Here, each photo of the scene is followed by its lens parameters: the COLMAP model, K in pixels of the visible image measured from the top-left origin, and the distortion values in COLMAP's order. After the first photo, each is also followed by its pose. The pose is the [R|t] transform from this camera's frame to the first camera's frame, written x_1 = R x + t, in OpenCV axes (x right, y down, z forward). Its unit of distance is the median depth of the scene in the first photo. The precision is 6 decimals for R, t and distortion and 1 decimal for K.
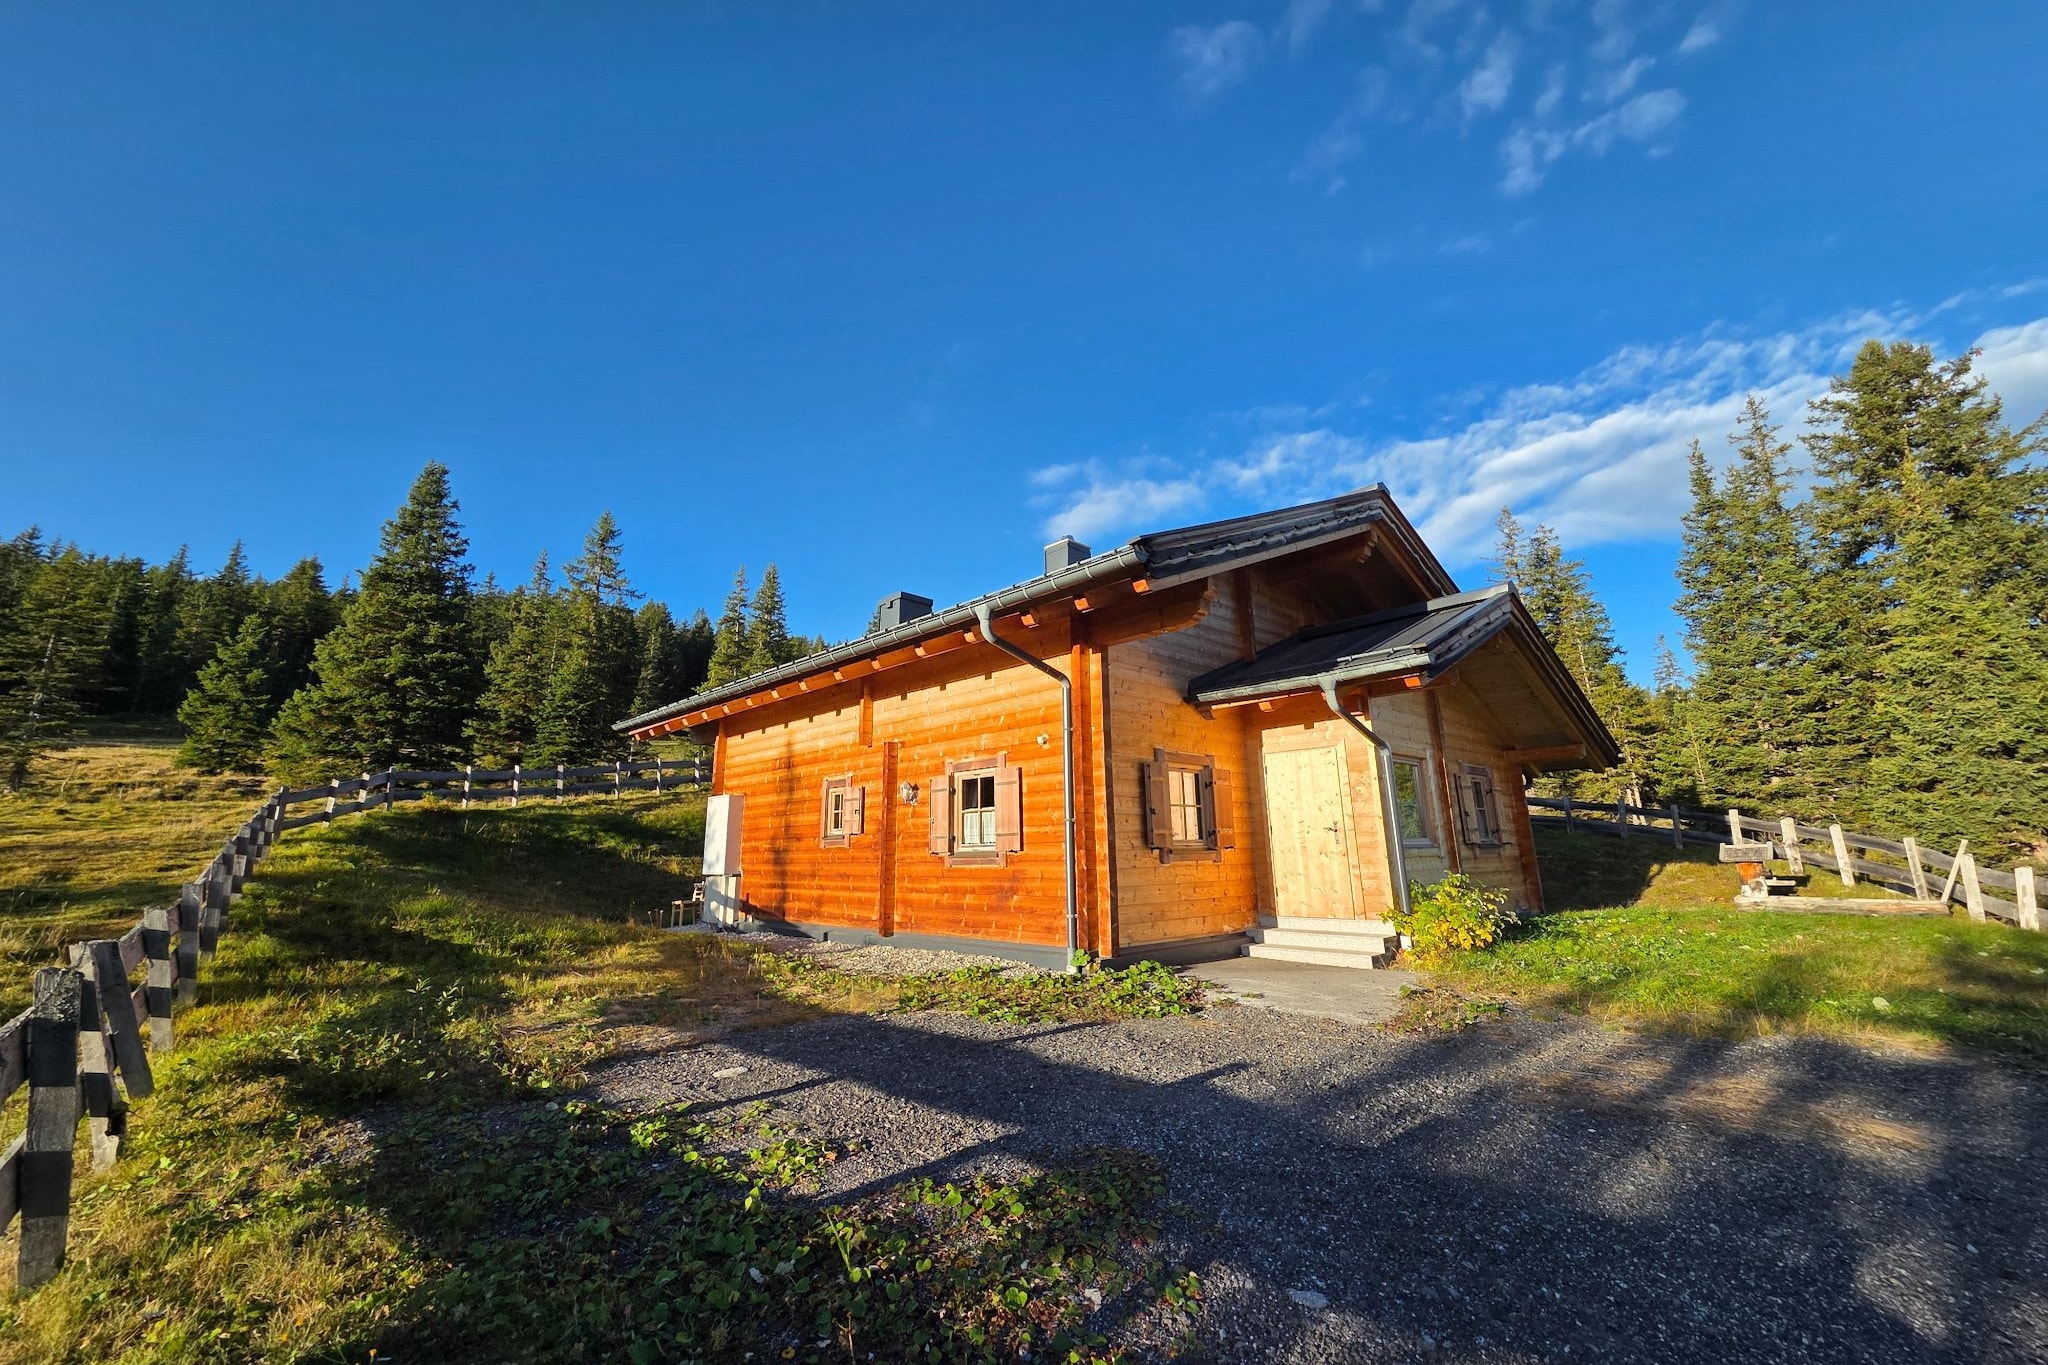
lens RADIAL K [[838.4, 0, 1037.6], [0, 838.4, 663.3], [0, 0, 1]] dist [0.010210, -0.000261]
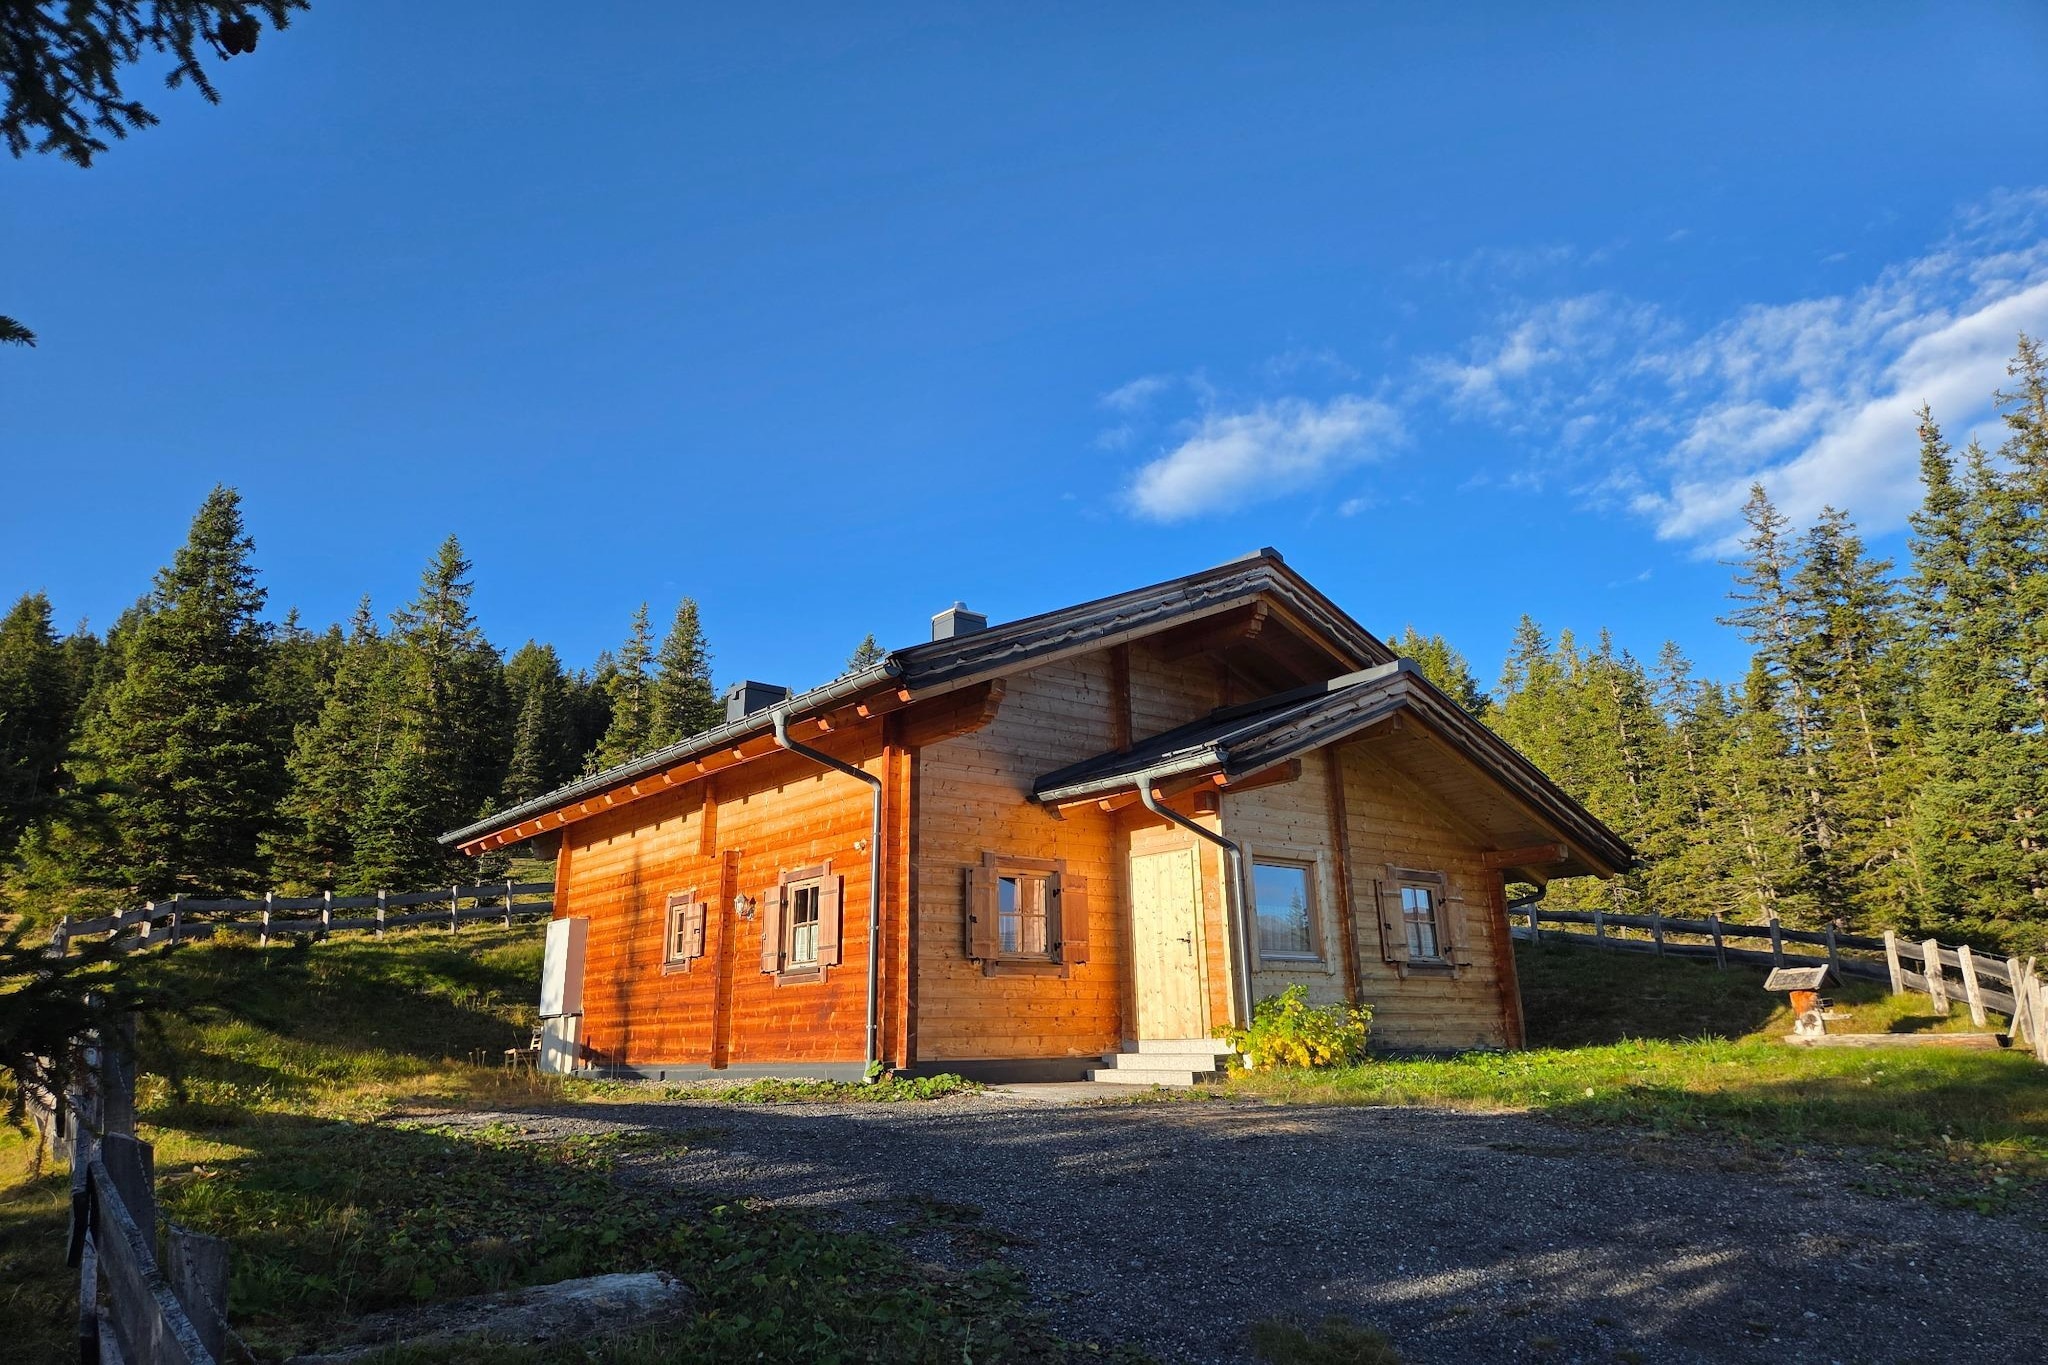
lens RADIAL K [[1413.9, 0, 1066.6], [0, 1413.9, 653.5], [0, 0, 1]] dist [0.070776, -0.069921]
pose [[0.996491, -0.026110, -0.079525, 0.294736], [0.022514, 0.998697, -0.045787, -0.037610], [0.080617, 0.043836, 0.995781, -0.466313]]
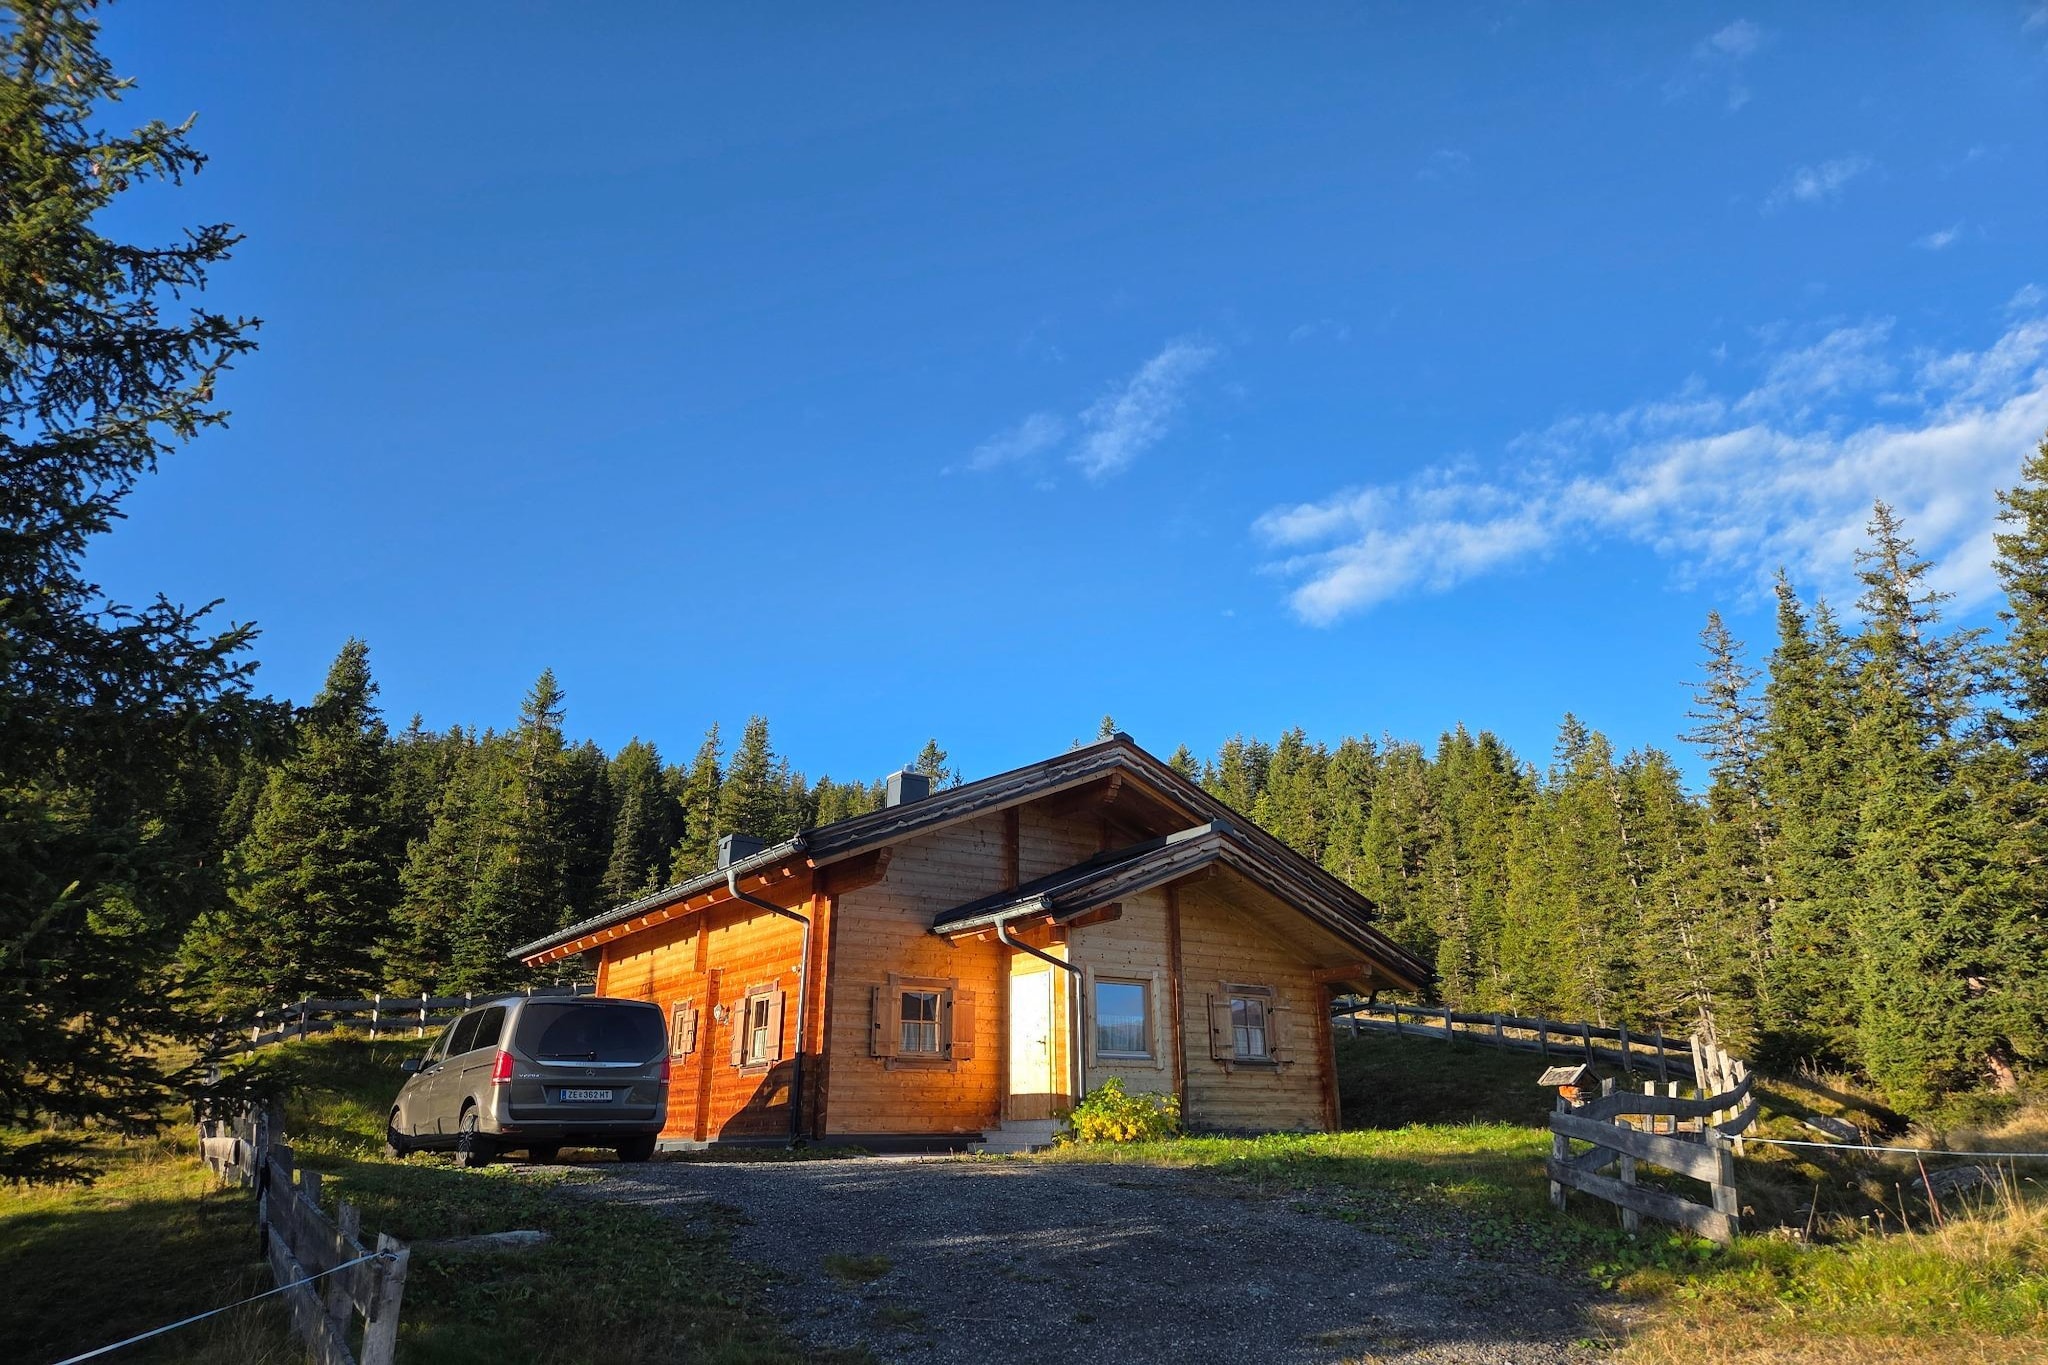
lens RADIAL K [[1413.9, 0, 1066.3], [0, 1413.9, 626.5], [0, 0, 1]] dist [0.070776, -0.069921]
pose [[0.987923, -0.046475, -0.147813, 0.593325], [0.028084, 0.991865, -0.124160, -0.113700], [0.152380, 0.118509, 0.981191, -0.876825]]
